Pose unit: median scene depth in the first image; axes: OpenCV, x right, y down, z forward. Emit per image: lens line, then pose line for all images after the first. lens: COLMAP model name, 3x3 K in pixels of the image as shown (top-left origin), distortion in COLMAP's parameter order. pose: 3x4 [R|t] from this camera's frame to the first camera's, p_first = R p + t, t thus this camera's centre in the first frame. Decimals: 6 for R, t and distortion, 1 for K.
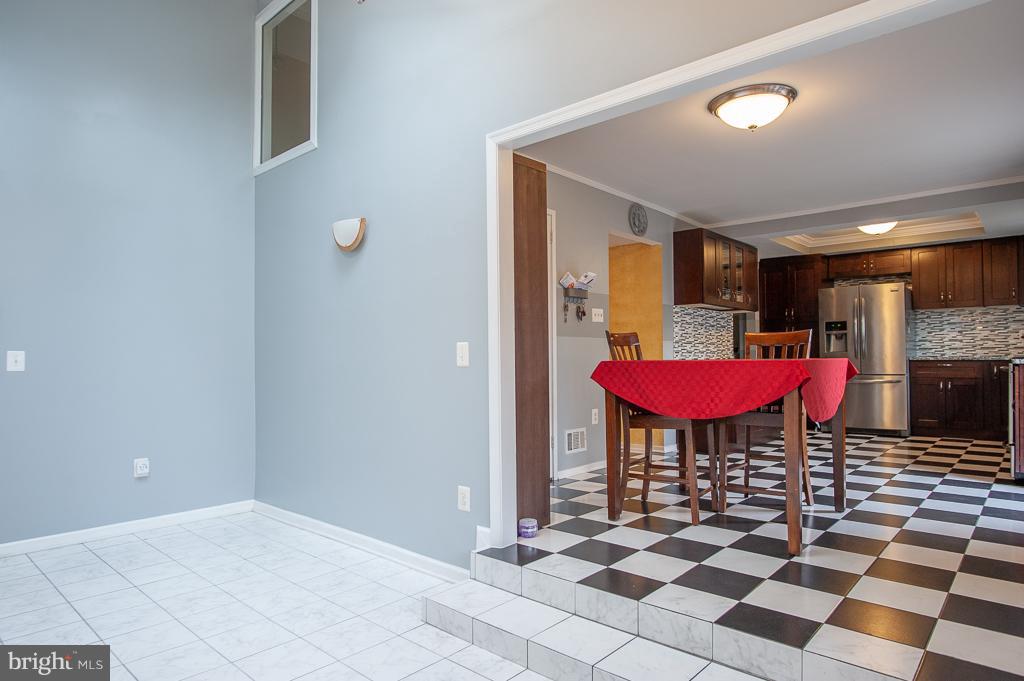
lens RADIAL K [[605.1, 0, 512.4], [0, 605.1, 346.8], [0, 0, 1]] dist [-0.027078, 0.015403]
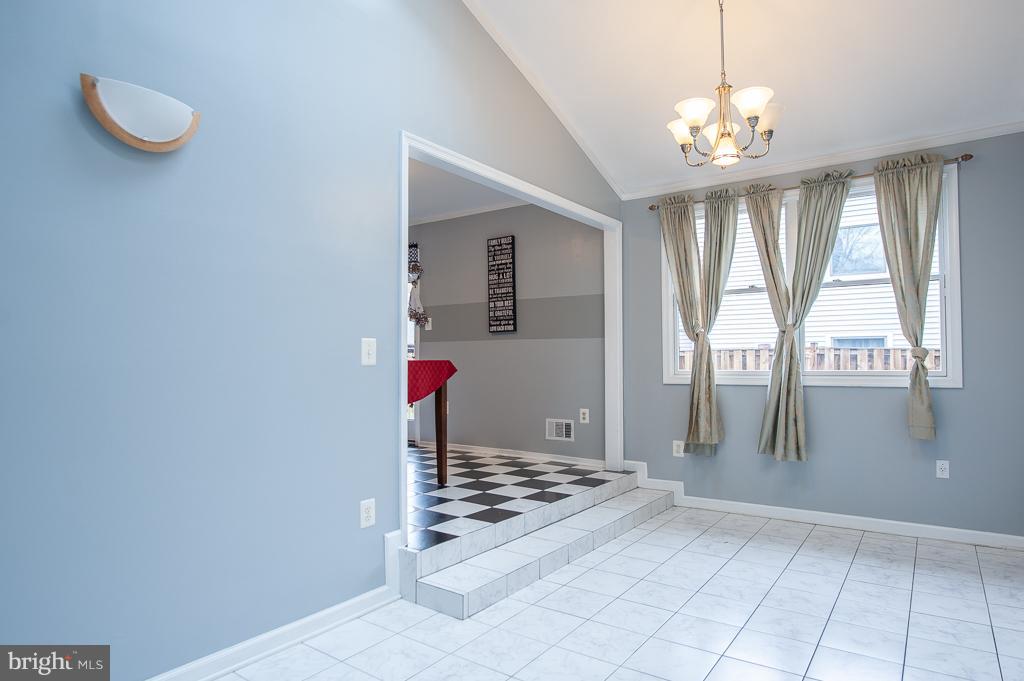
lens RADIAL K [[605.1, 0, 501.1], [0, 605.1, 343.0], [0, 0, 1]] dist [-0.027078, 0.015403]
pose [[-0.107336, 0.034440, 0.993626, -0.462228], [-0.015869, 0.999213, -0.036348, 0.013564], [-0.994096, -0.019670, -0.106705, 0.420212]]
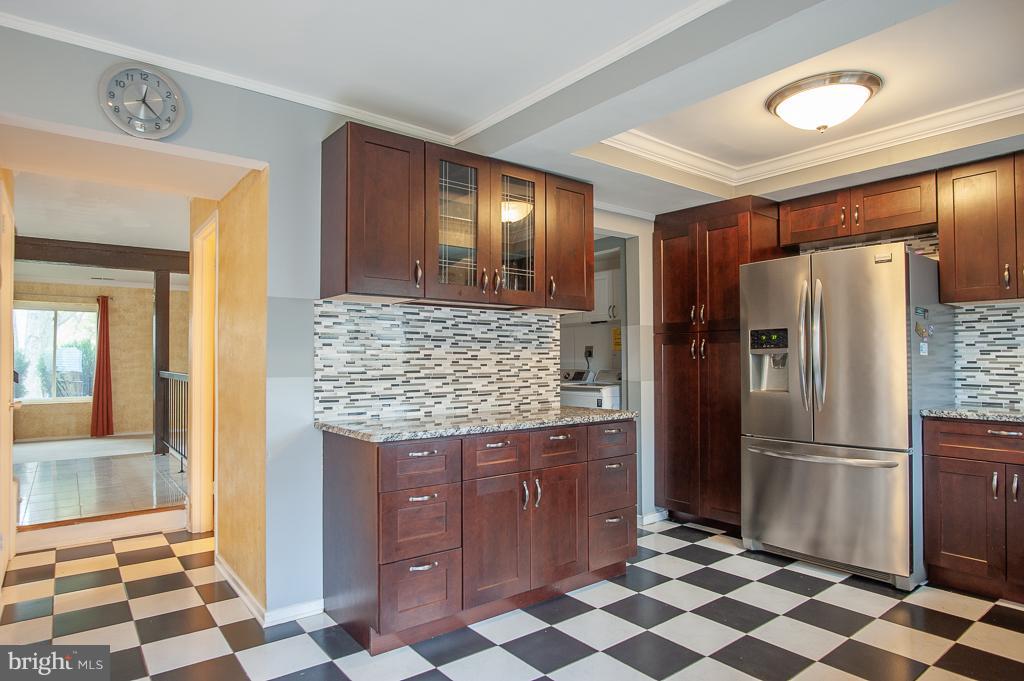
lens RADIAL K [[605.1, 0, 512.0], [0, 605.1, 348.4], [0, 0, 1]] dist [-0.027078, 0.015403]
pose [[0.985482, 0.001197, -0.169776, 0.440425], [-0.001326, 0.999999, -0.000642, -0.027767], [0.169775, 0.000857, 0.985483, 0.511789]]
